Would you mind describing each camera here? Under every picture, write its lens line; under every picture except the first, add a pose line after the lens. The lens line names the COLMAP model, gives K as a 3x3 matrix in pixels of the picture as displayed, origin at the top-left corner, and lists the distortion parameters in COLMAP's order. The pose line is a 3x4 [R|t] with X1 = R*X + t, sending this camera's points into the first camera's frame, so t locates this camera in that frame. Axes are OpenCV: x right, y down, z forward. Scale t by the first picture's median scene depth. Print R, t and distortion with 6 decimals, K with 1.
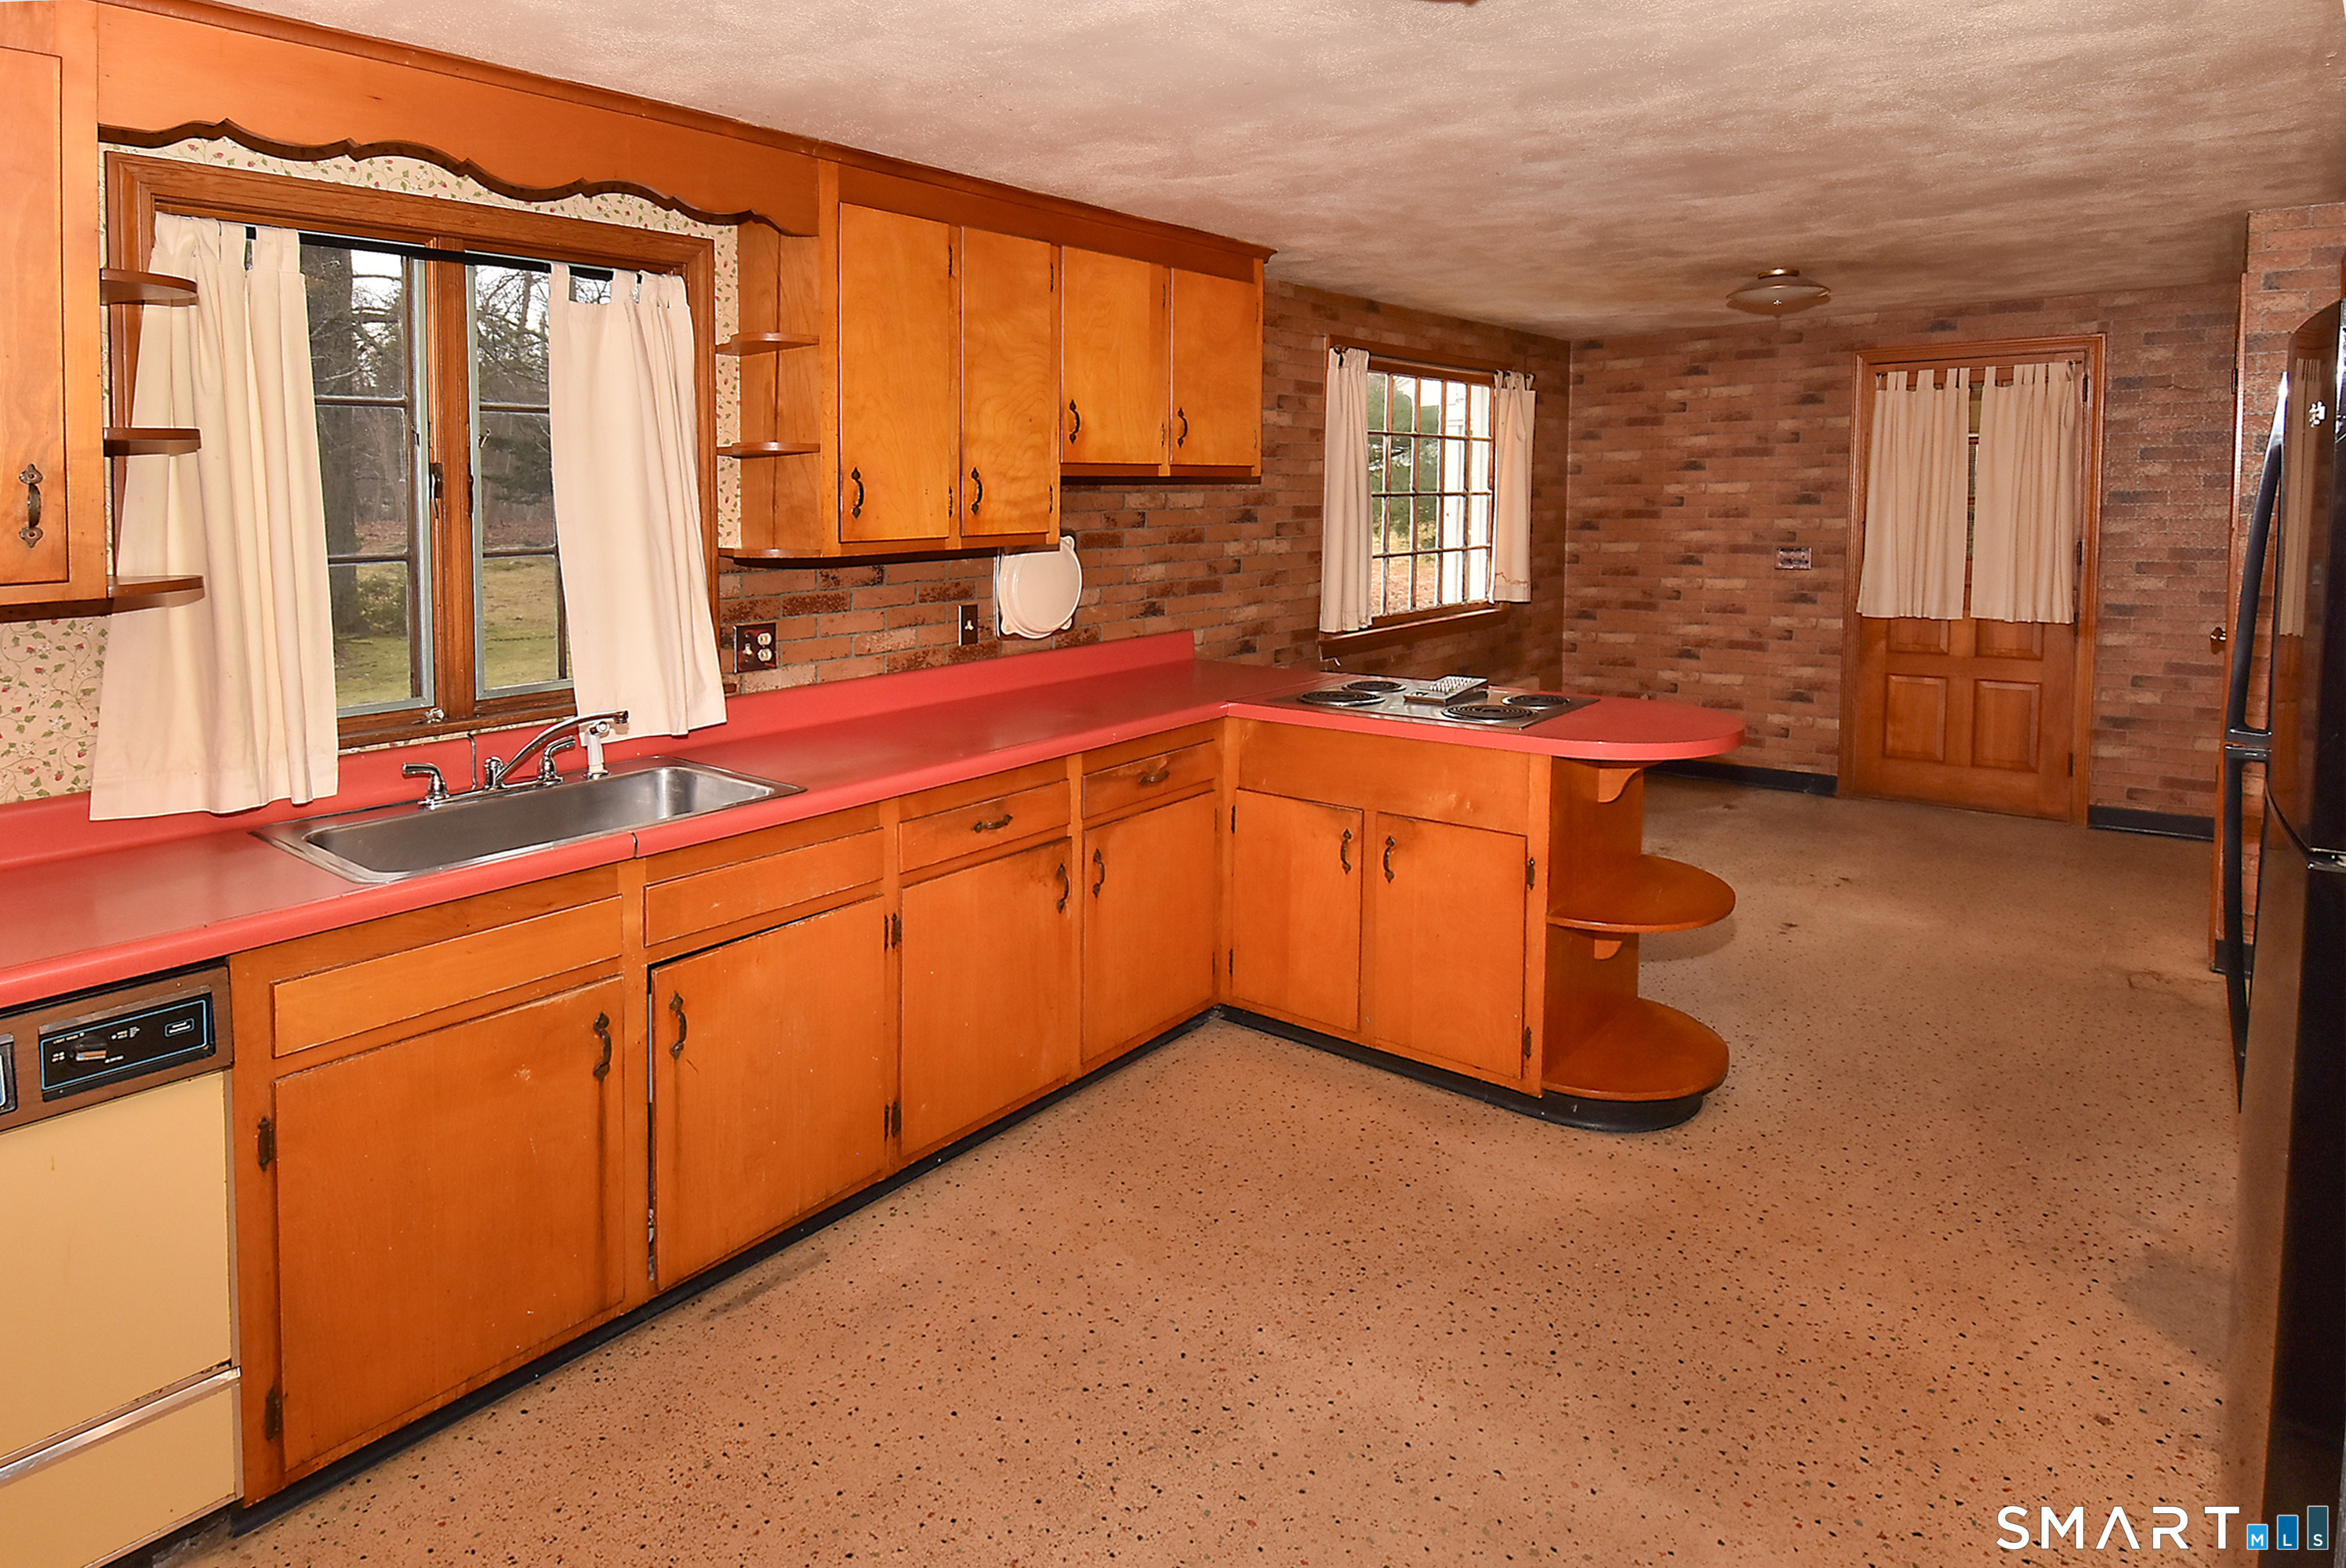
lens RADIAL K [[1183.0, 0, 1079.2], [0, 1183.0, 713.3], [0, 0, 1]] dist [0.028524, -0.016803]
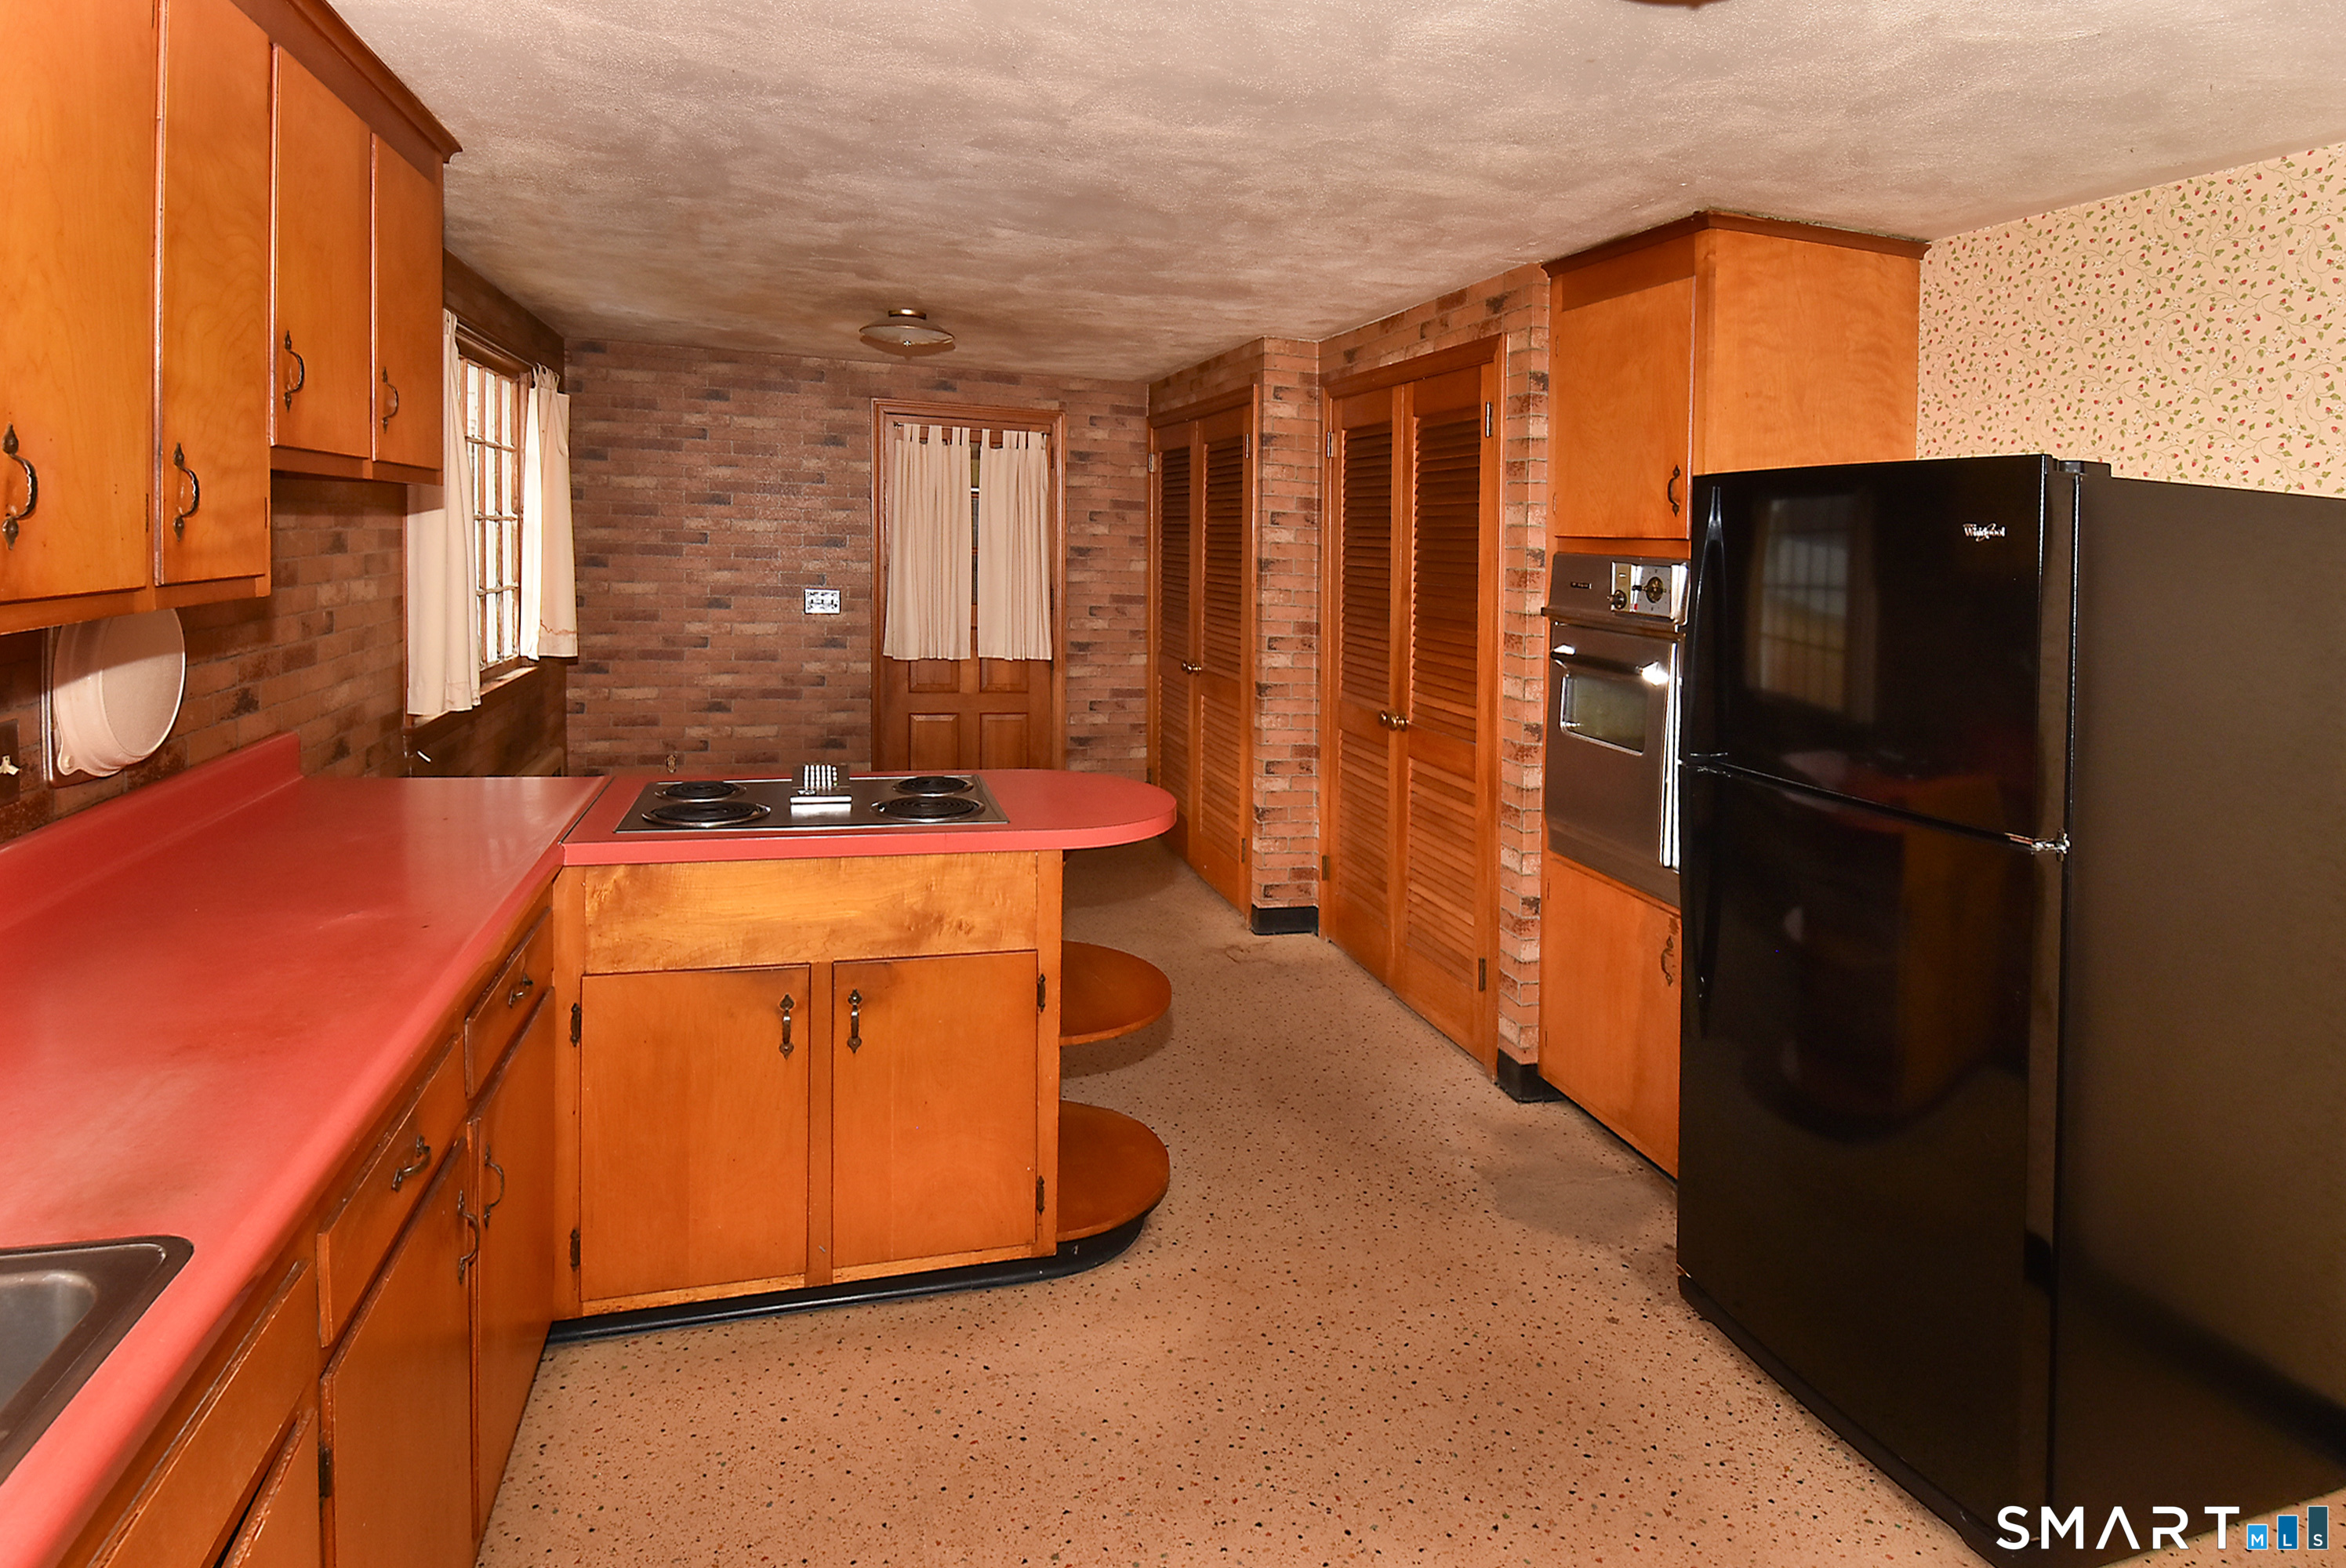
lens RADIAL K [[1338.8, 0, 1119.8], [0, 1338.8, 697.9], [0, 0, 1]] dist [0.030532, -0.026515]
pose [[0.549343, -0.065075, 0.833059, -0.277187], [0.104923, 0.994444, 0.008493, -0.056047], [-0.828983, 0.082741, 0.553119, 0.315833]]
